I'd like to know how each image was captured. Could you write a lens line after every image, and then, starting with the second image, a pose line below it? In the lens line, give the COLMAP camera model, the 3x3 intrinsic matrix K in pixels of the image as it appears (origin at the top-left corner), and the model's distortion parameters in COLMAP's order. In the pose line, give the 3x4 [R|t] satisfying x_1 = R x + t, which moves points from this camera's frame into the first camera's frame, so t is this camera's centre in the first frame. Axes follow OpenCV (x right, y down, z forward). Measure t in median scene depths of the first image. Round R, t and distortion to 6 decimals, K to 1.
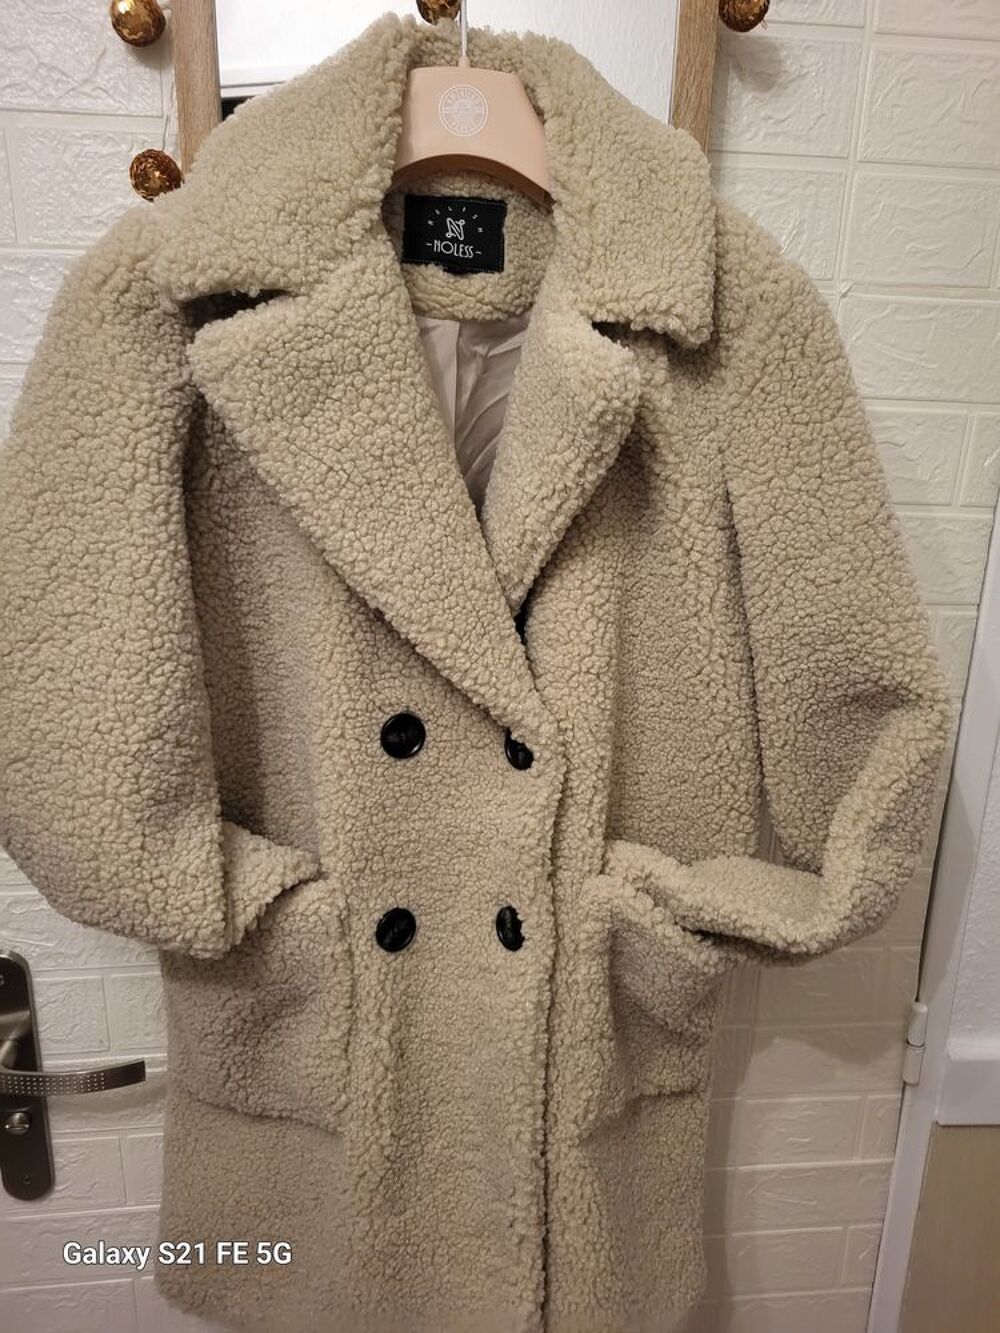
lens RADIAL K [[1003.5, 0, 495.1], [0, 1003.5, 697.8], [0, 0, 1]] dist [0.026750, -0.002959]
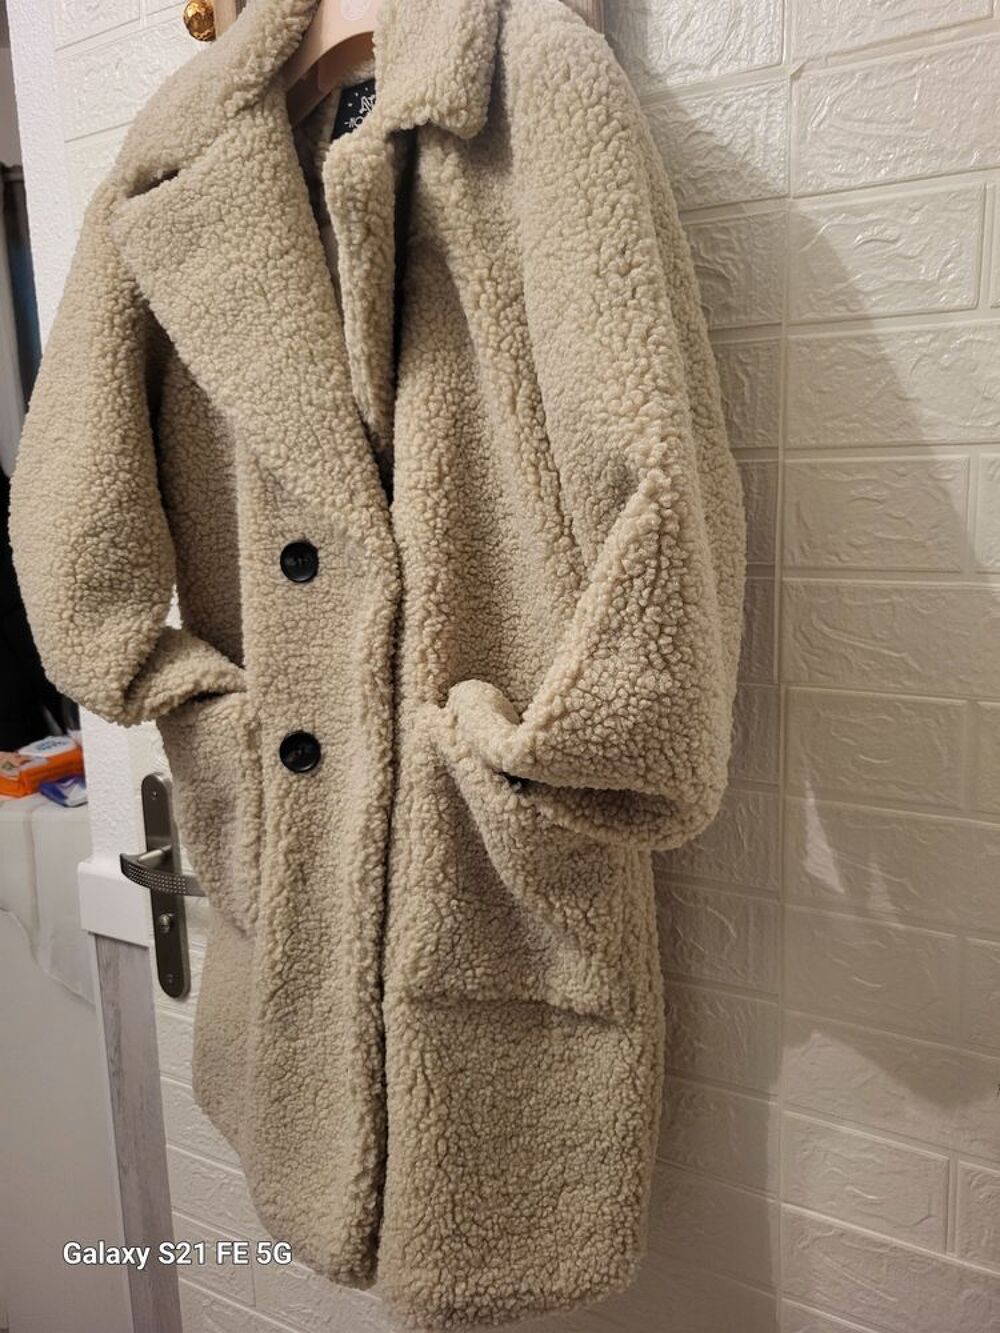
lens RADIAL K [[1003.1, 0, 500.0], [0, 1003.1, 666.5], [0, 0, 1]] dist [0.022273, -0.003093]
pose [[0.808680, 0.049148, -0.586191, 0.784156], [-0.127828, 0.987374, -0.093560, 0.242157], [0.574192, 0.150592, 0.804752, 0.283586]]
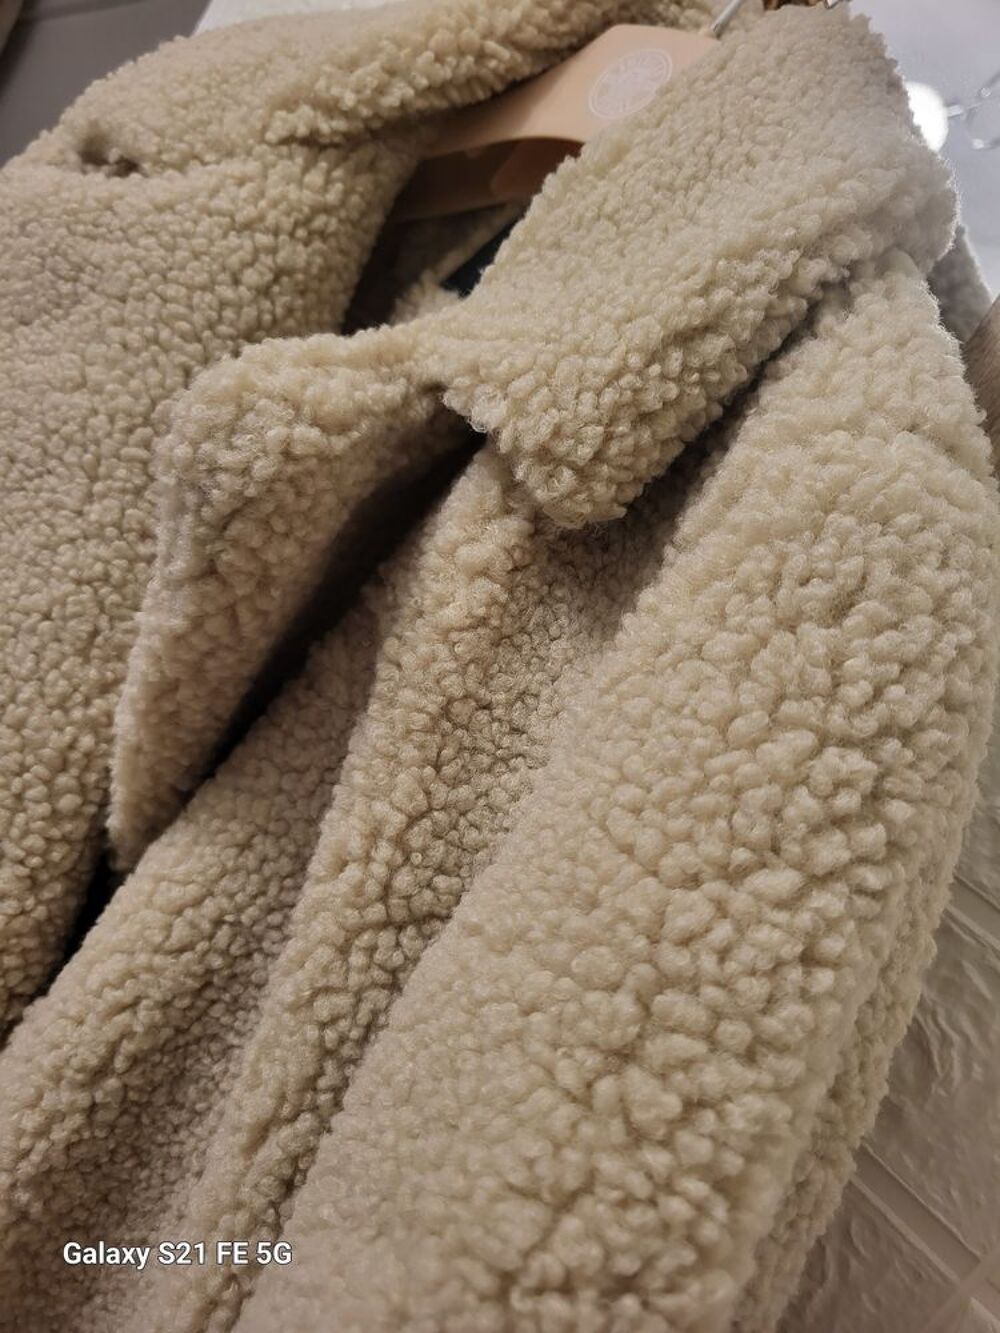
lens RADIAL K [[1003.7, 0, 500.0], [0, 1003.7, 666.5], [0, 0, 1]] dist [0.008328, 0.002891]
pose [[0.581330, 0.483835, -0.654186, 0.428301], [-0.689838, 0.719427, -0.080925, -0.254339], [0.431485, 0.498326, 0.751992, 0.700956]]
